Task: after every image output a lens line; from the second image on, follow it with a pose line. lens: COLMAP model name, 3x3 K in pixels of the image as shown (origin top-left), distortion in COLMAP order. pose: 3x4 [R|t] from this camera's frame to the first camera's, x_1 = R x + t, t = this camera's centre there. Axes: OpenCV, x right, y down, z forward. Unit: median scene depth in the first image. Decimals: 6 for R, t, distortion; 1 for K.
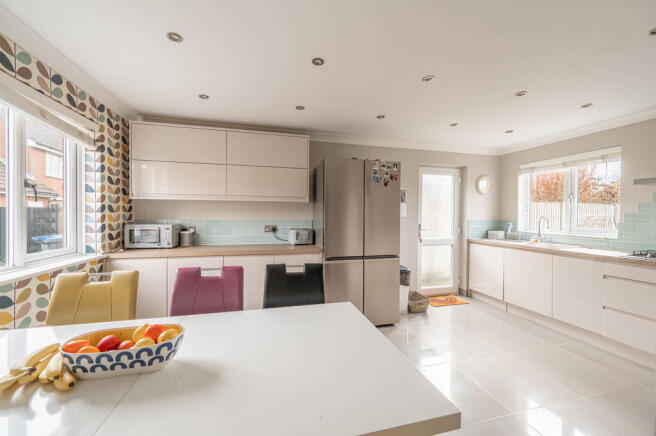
lens RADIAL K [[256.6, 0, 332.0], [0, 256.6, 215.8], [0, 0, 1]] dist [-0.003517, 0.000336]
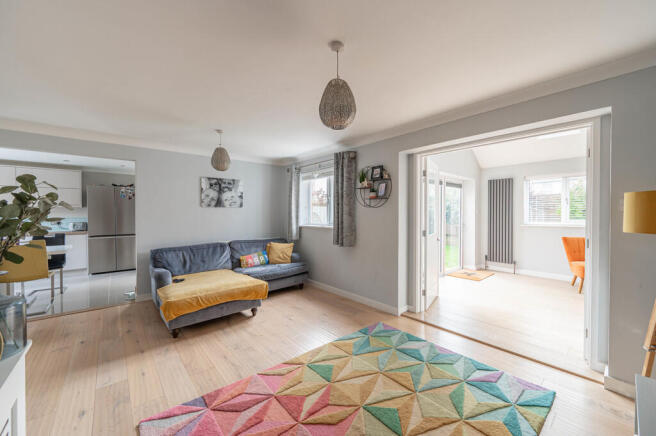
lens RADIAL K [[256.6, 0, 328.7], [0, 256.6, 218.0], [0, 0, 1]] dist [-0.003517, 0.000336]
pose [[0.914730, -0.014553, 0.403804, 0.819275], [0.013094, 0.999894, 0.006373, 0.035720], [-0.403854, -0.000542, 0.914823, -1.439586]]
